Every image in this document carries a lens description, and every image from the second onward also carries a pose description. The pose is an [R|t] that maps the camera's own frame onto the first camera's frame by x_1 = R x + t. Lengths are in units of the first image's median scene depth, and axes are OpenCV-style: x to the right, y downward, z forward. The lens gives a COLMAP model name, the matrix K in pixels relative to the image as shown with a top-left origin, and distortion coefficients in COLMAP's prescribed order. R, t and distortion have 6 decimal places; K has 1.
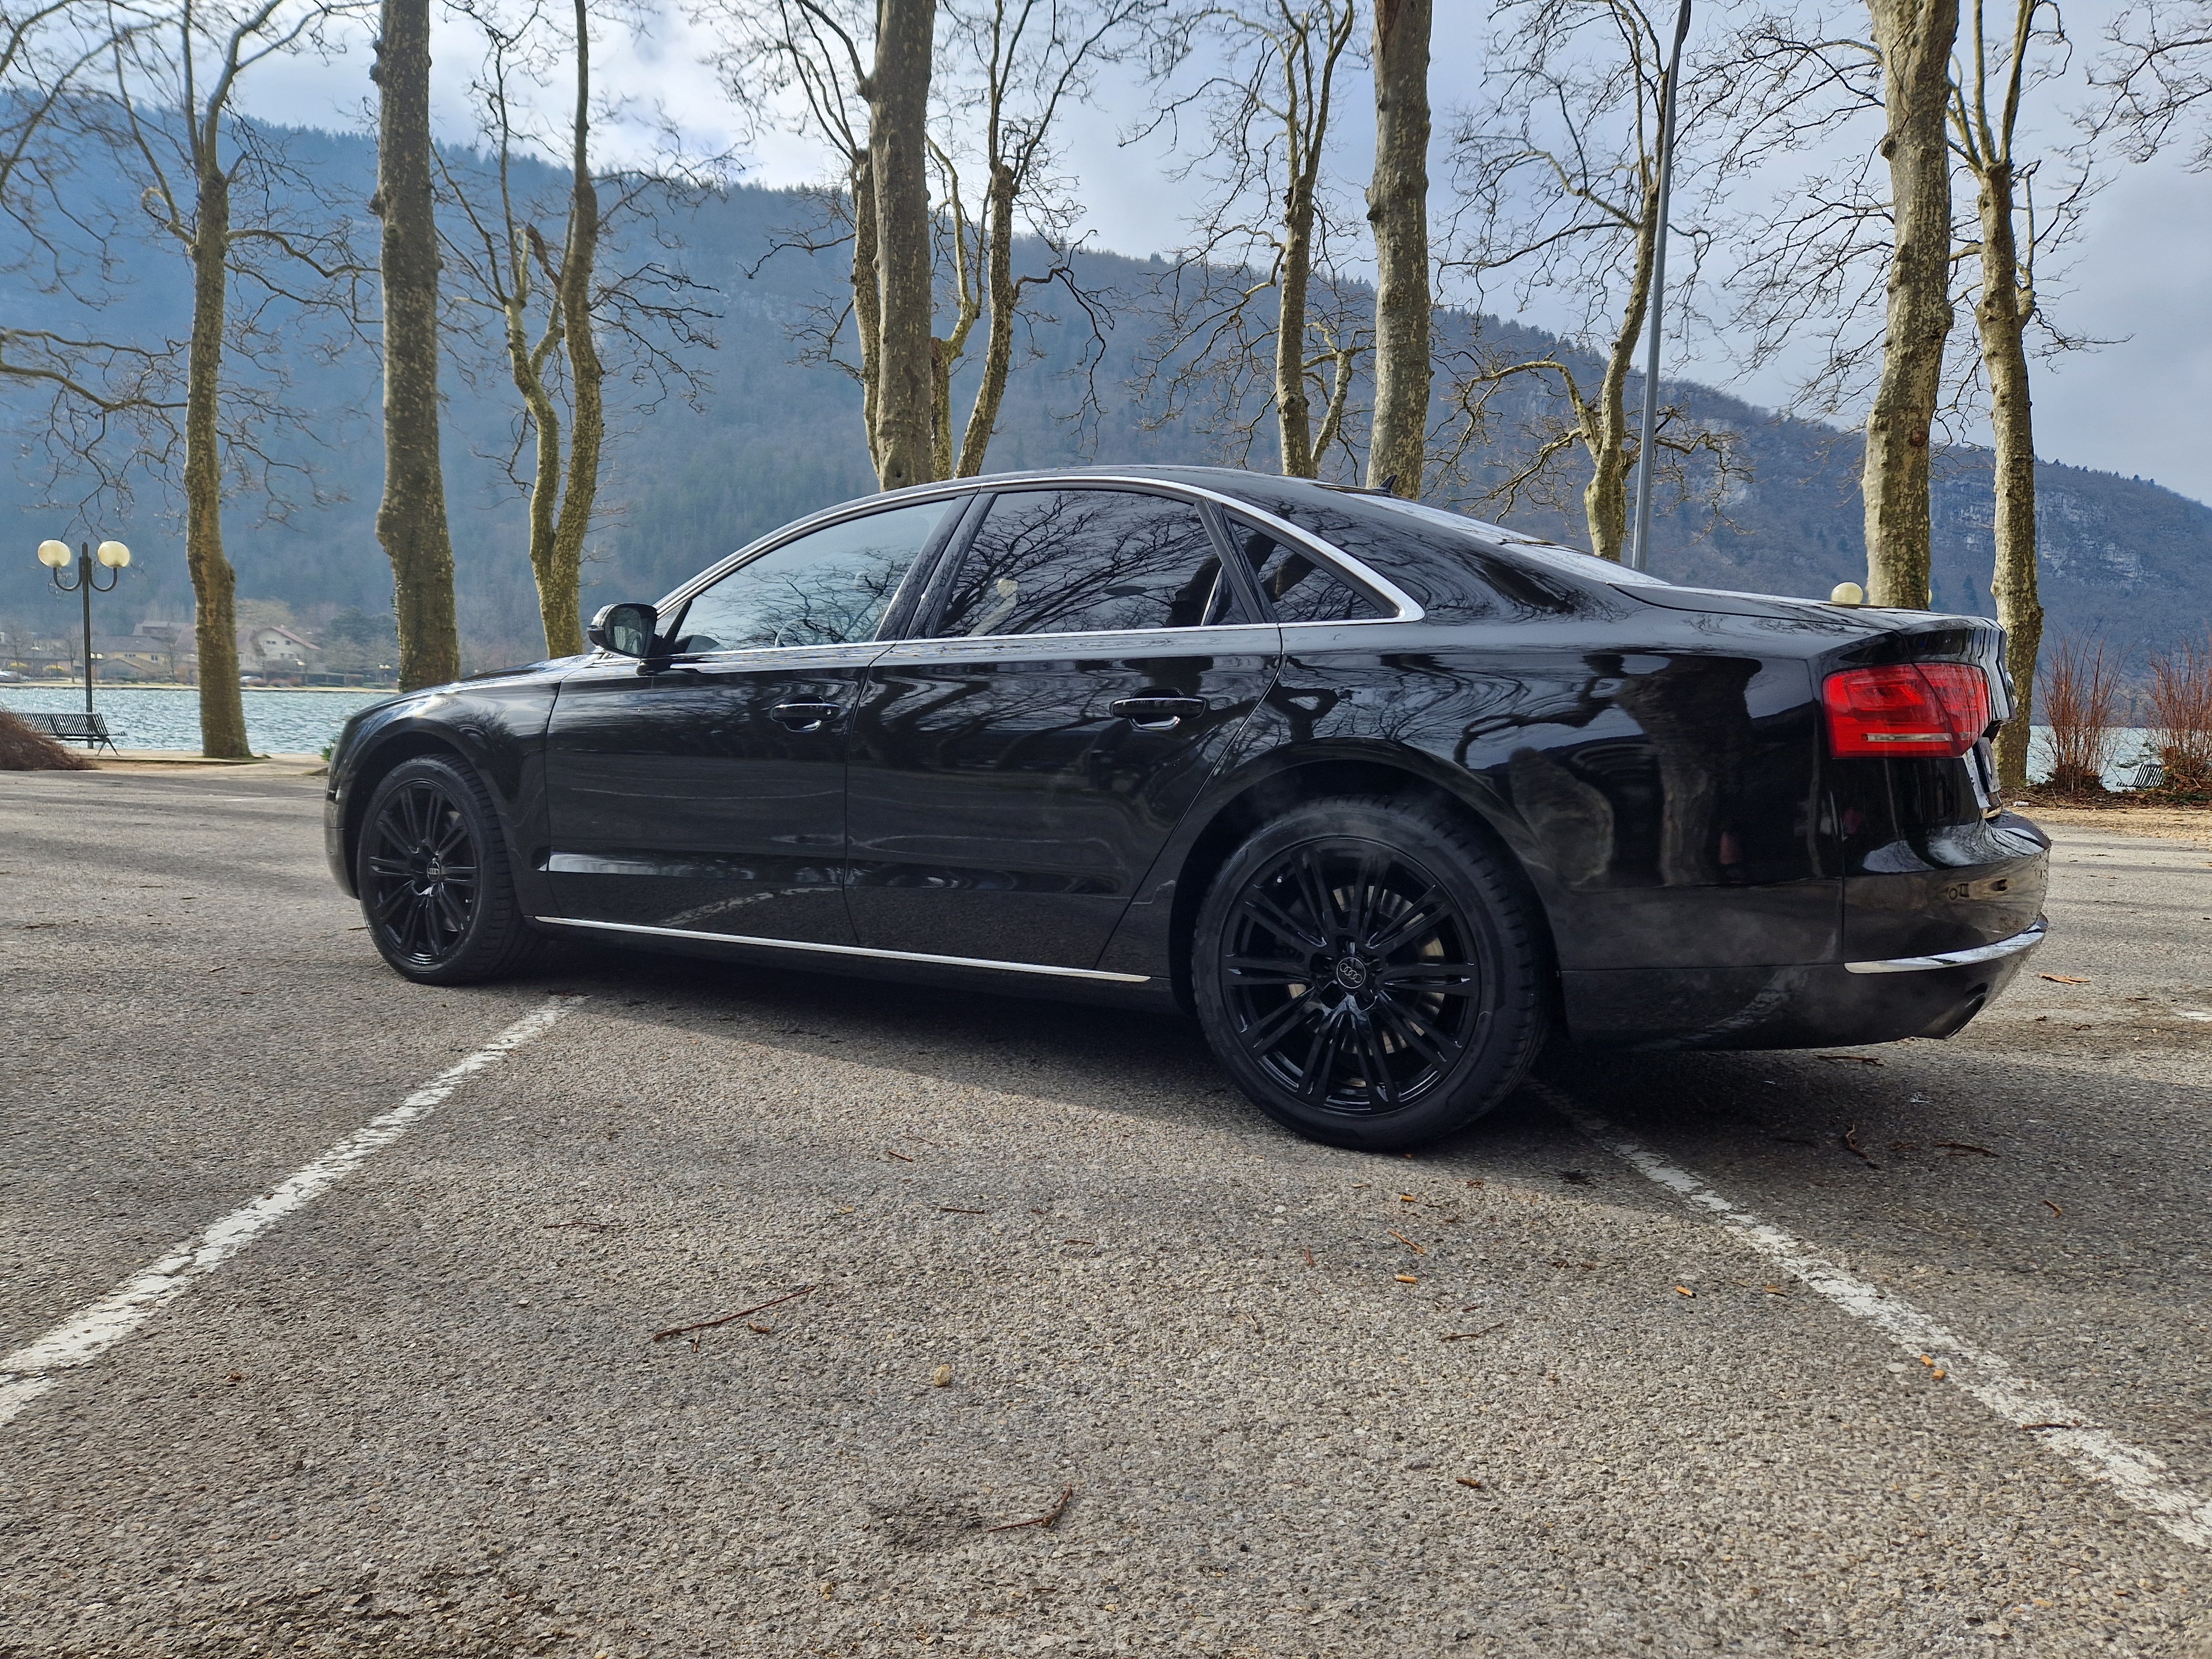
lens RADIAL K [[1466.9, 0, 1093.2], [0, 1466.9, 822.0], [0, 0, 1]] dist [0.074882, -0.063897]
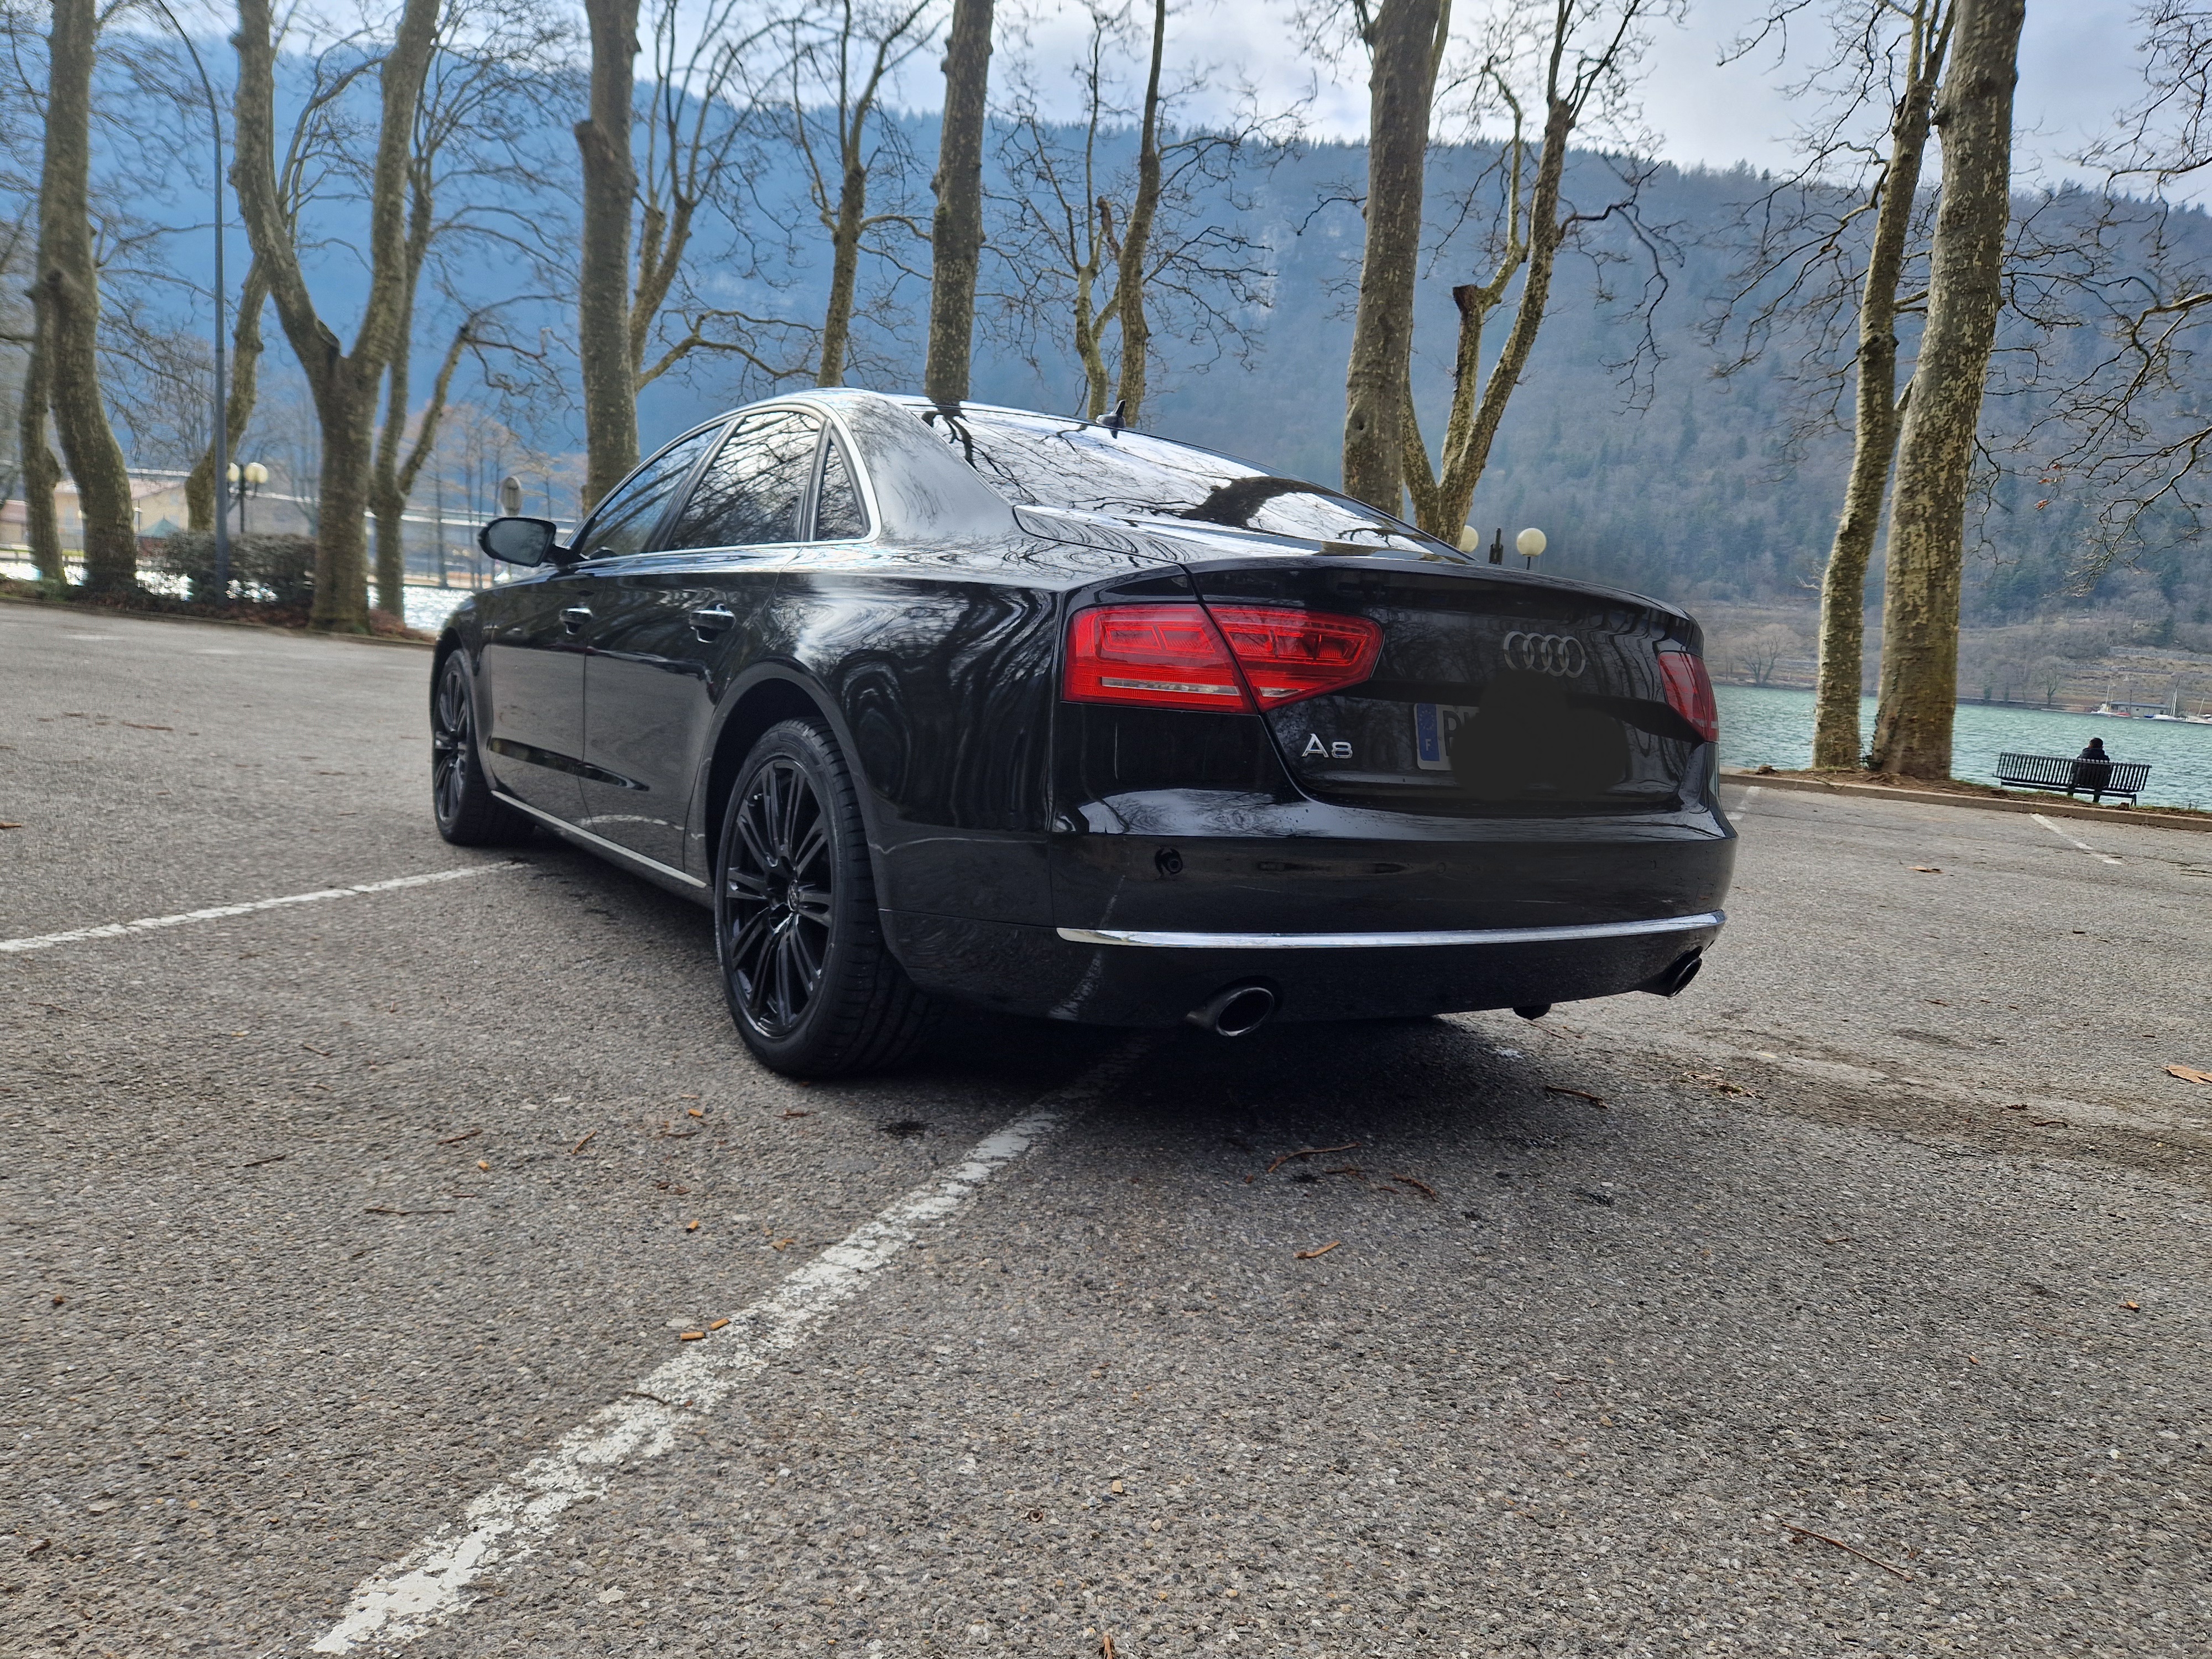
lens RADIAL K [[1473.3, 0, 1120.9], [0, 1473.3, 808.0], [0, 0, 1]] dist [0.077906, -0.072918]
pose [[0.920876, 0.097540, -0.377456, 0.083838], [-0.091263, 0.995228, 0.034526, -0.001463], [0.379022, 0.002654, 0.925384, 0.016952]]
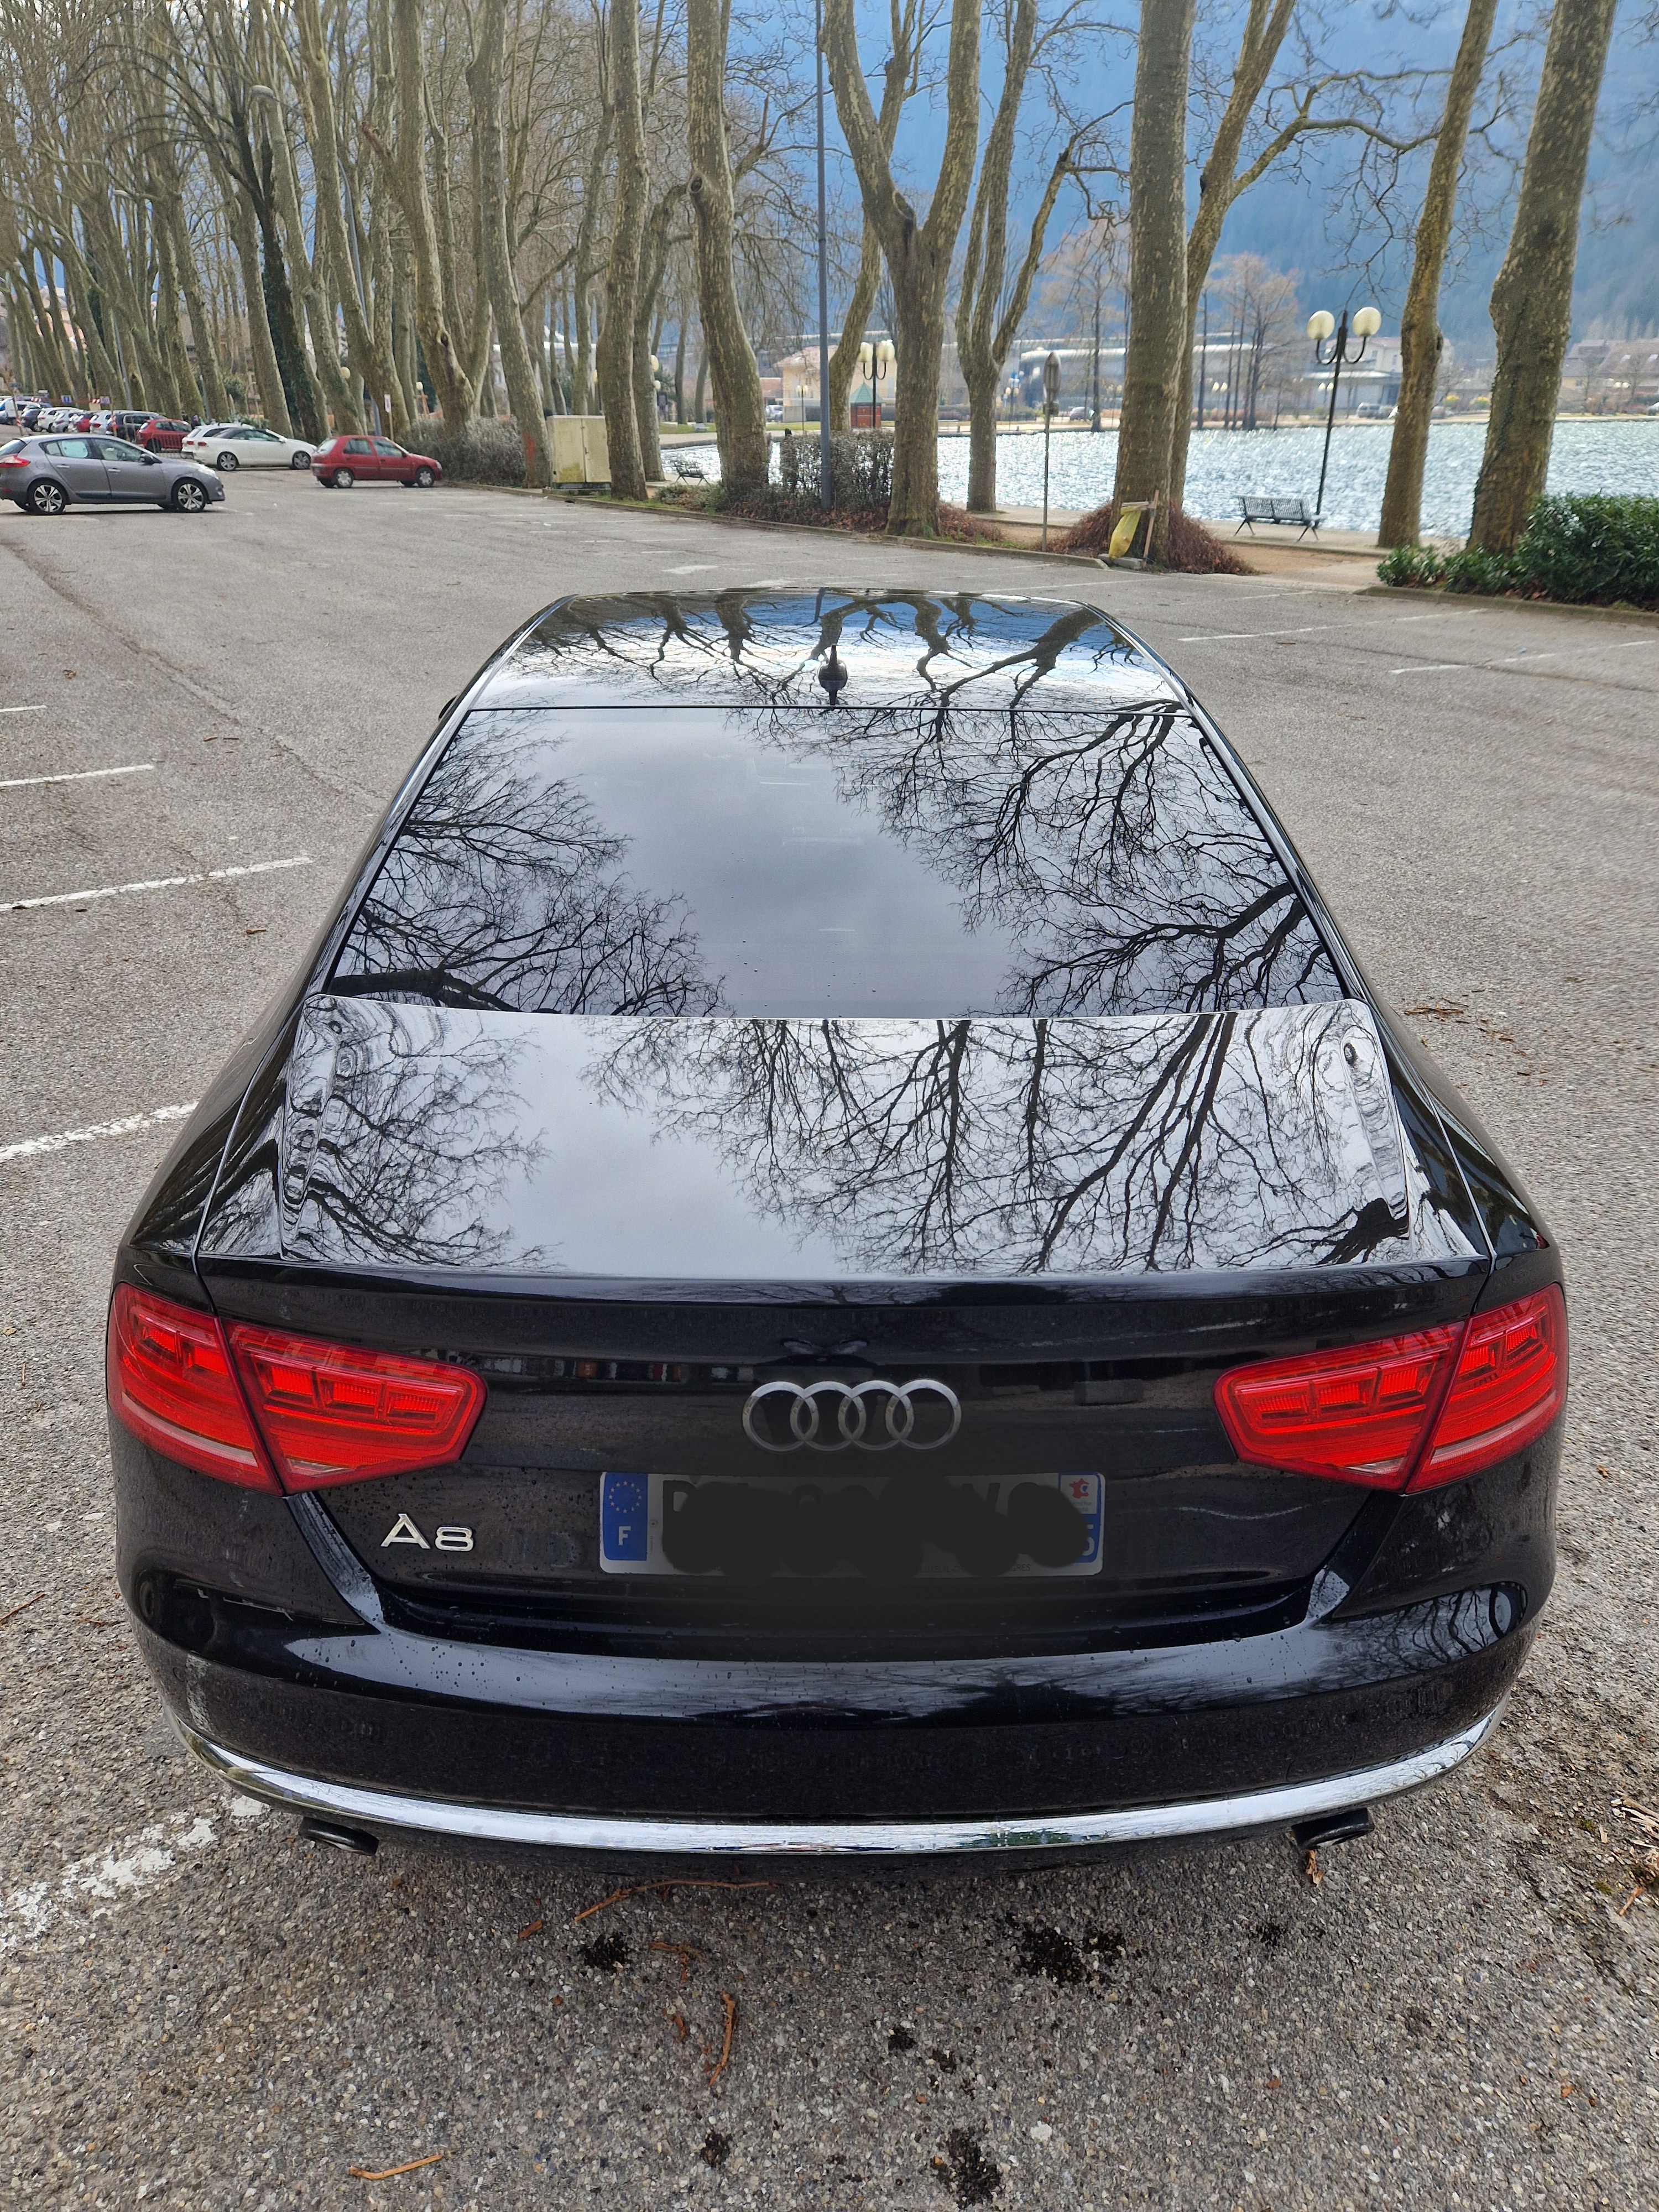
lens RADIAL K [[1466.9, 0, 835.6], [0, 1466.9, 1108.0], [0, 0, 1]] dist [0.074882, -0.063897]
pose [[0.552078, 0.332796, -0.764498, 0.109060], [-0.052959, 0.929037, 0.366178, -0.040945], [0.832109, -0.161672, 0.530525, 0.089633]]
